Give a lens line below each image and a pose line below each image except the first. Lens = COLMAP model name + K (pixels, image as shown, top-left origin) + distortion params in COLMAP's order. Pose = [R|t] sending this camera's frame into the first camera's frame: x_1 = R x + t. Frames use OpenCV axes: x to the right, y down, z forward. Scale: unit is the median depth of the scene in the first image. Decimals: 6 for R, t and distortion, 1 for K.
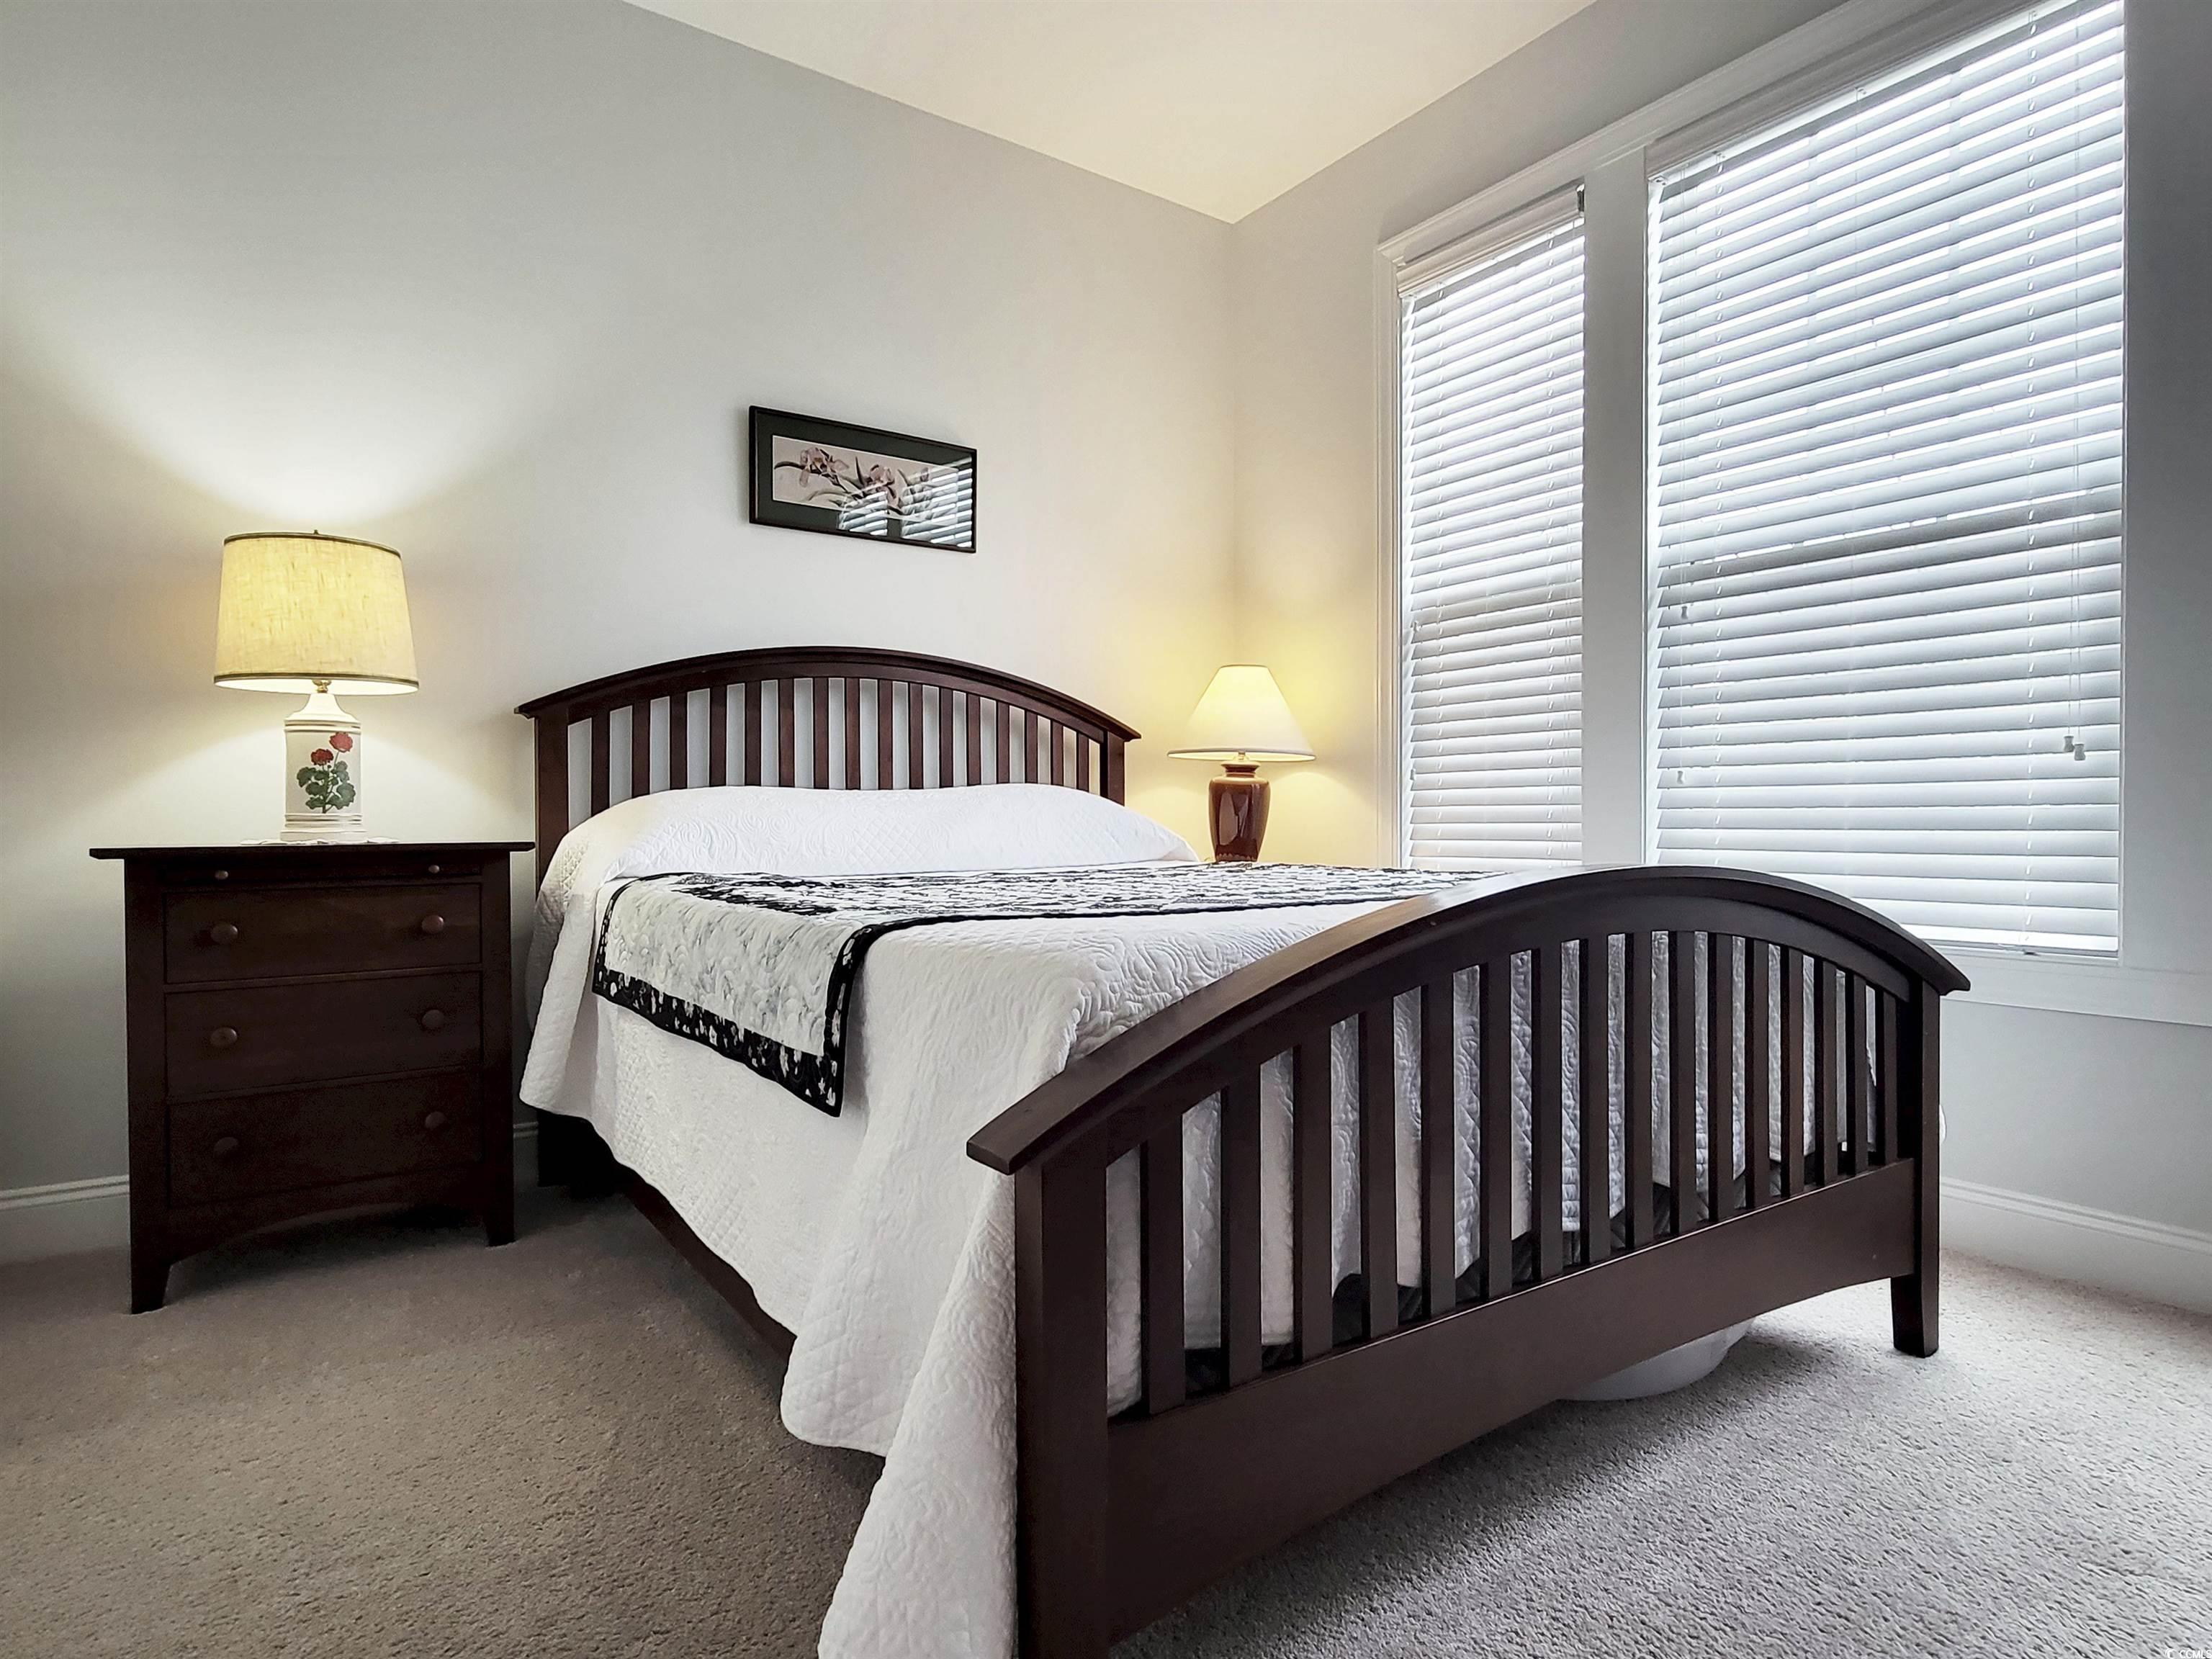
lens RADIAL K [[1240.1, 0, 1097.5], [0, 1240.1, 834.3], [0, 0, 1]] dist [0.003340, -0.003327]
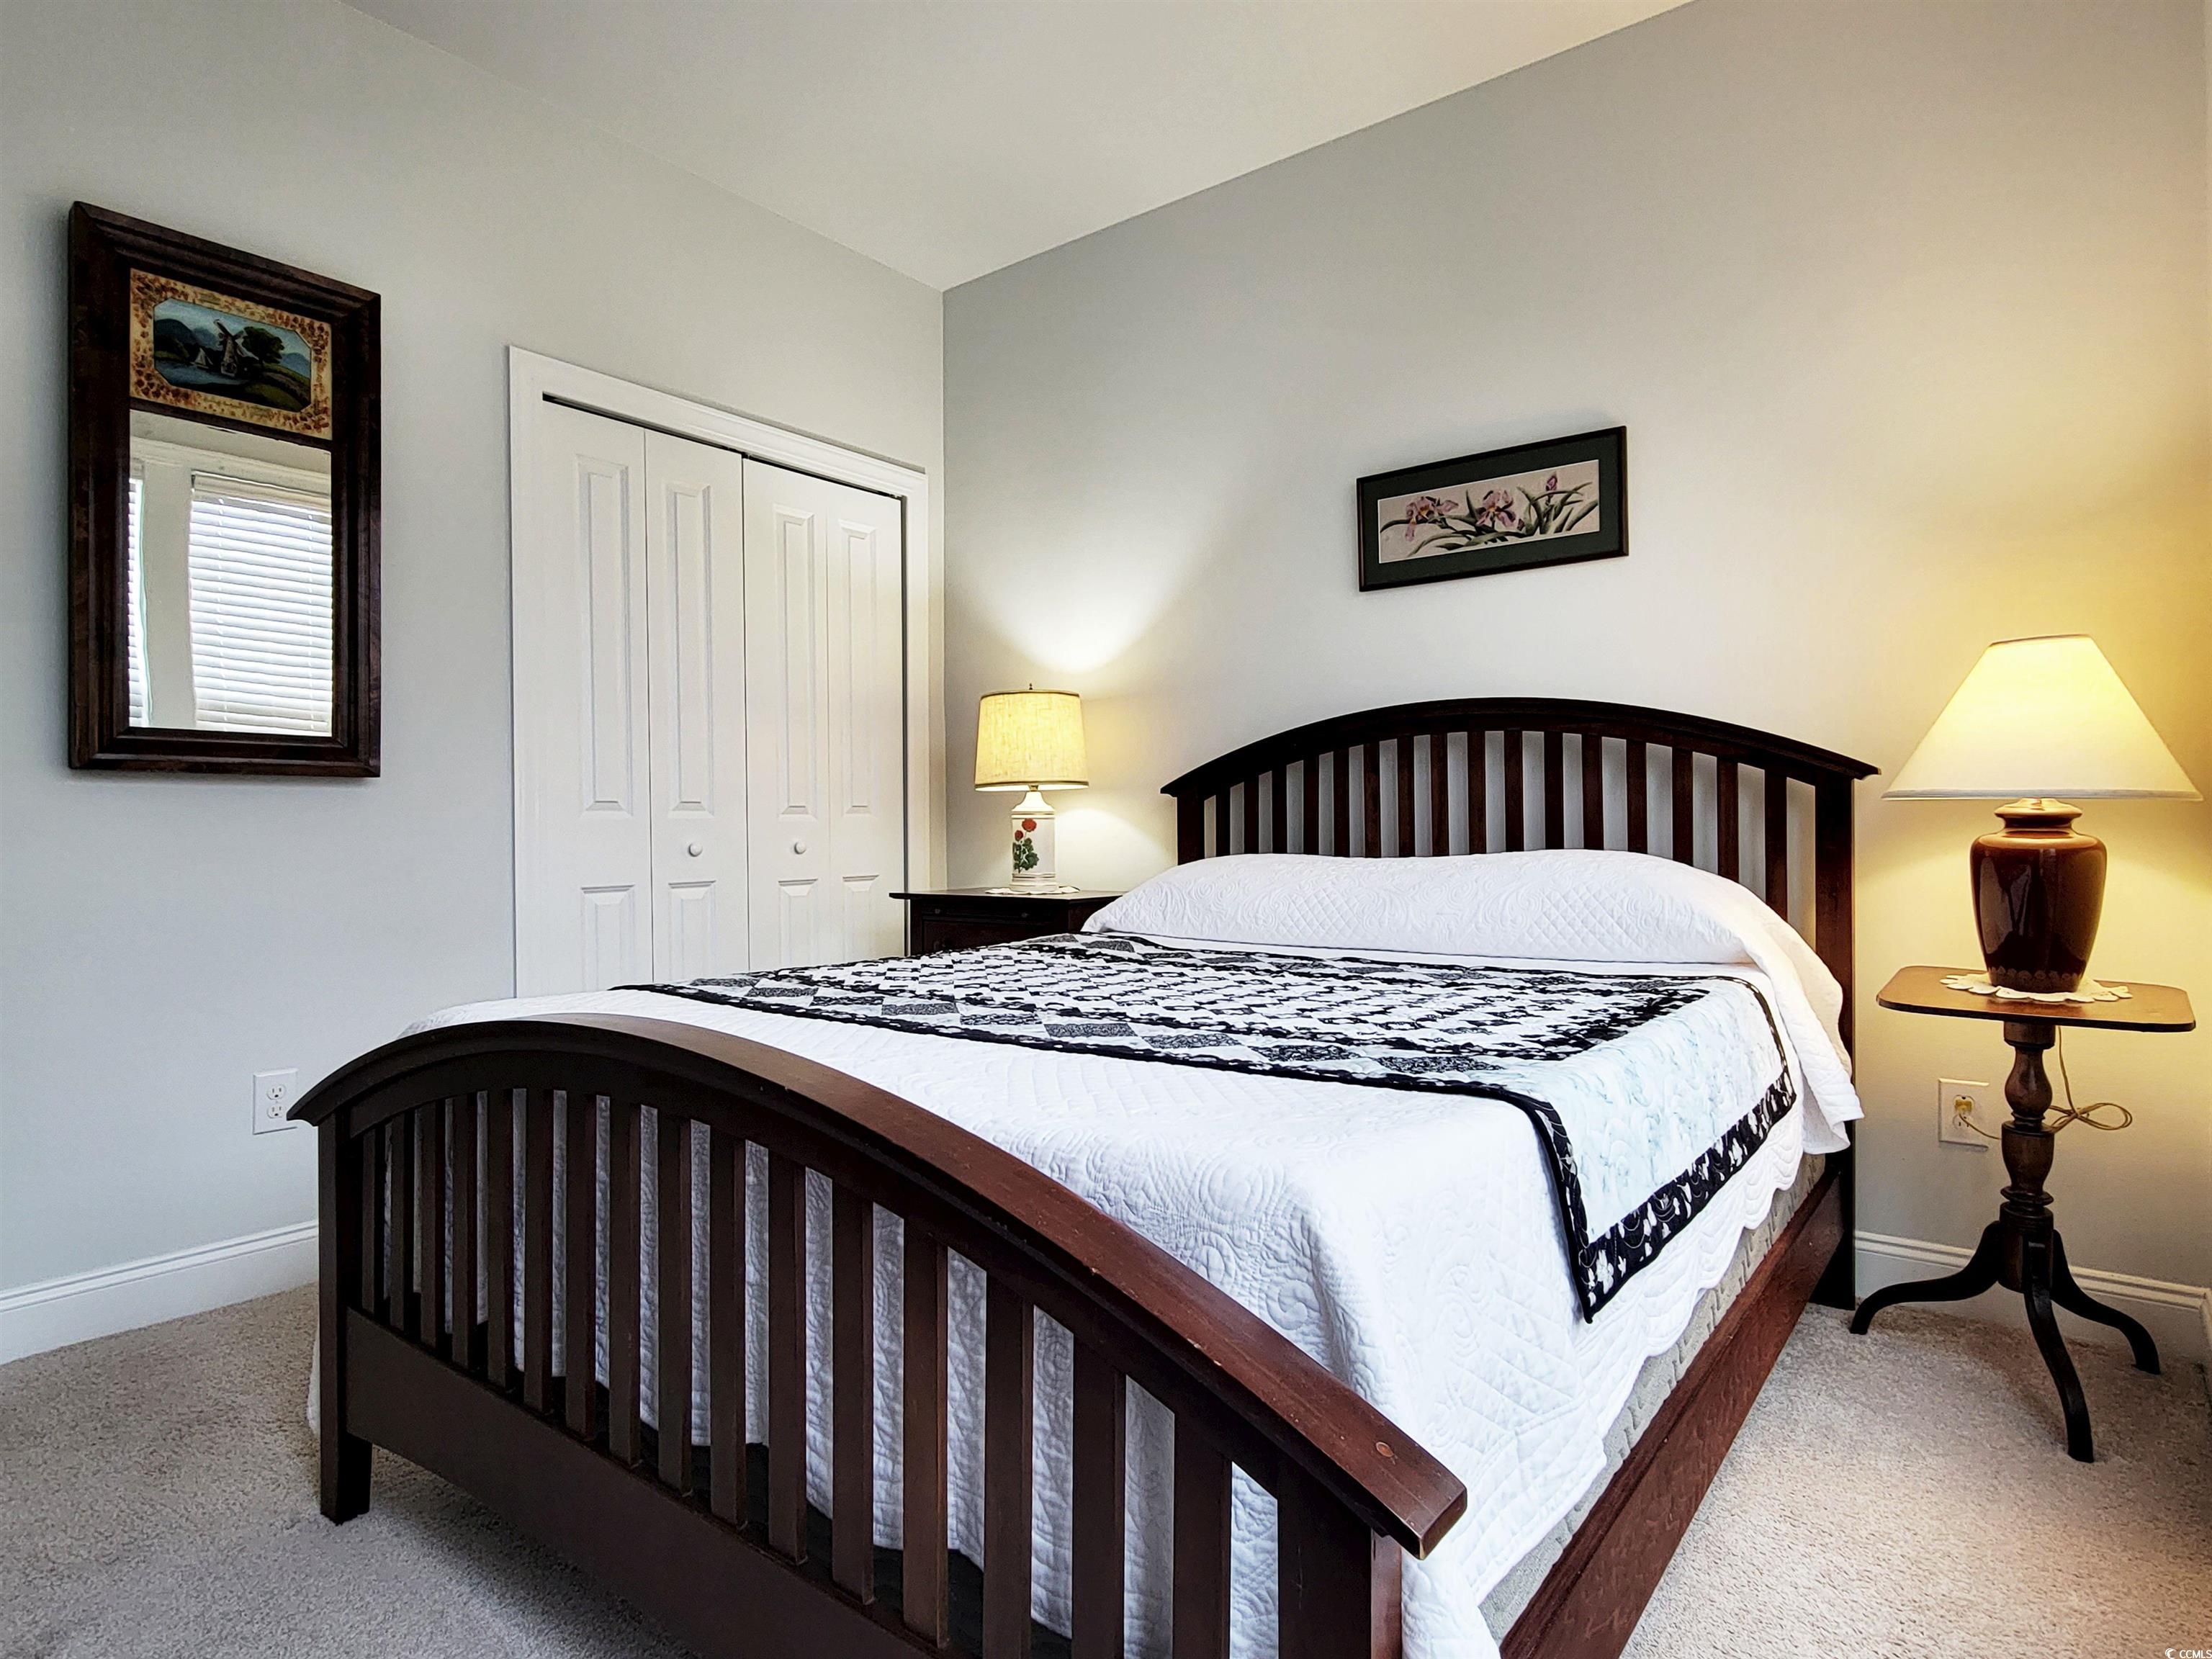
lens RADIAL K [[1240.1, 0, 1097.5], [0, 1240.1, 834.3], [0, 0, 1]] dist [0.003340, -0.003327]
pose [[0.274754, 0.009540, -0.961467, 0.626295], [-0.006041, 0.999948, 0.008196, -0.056137], [0.961496, 0.003556, 0.274797, 0.493145]]
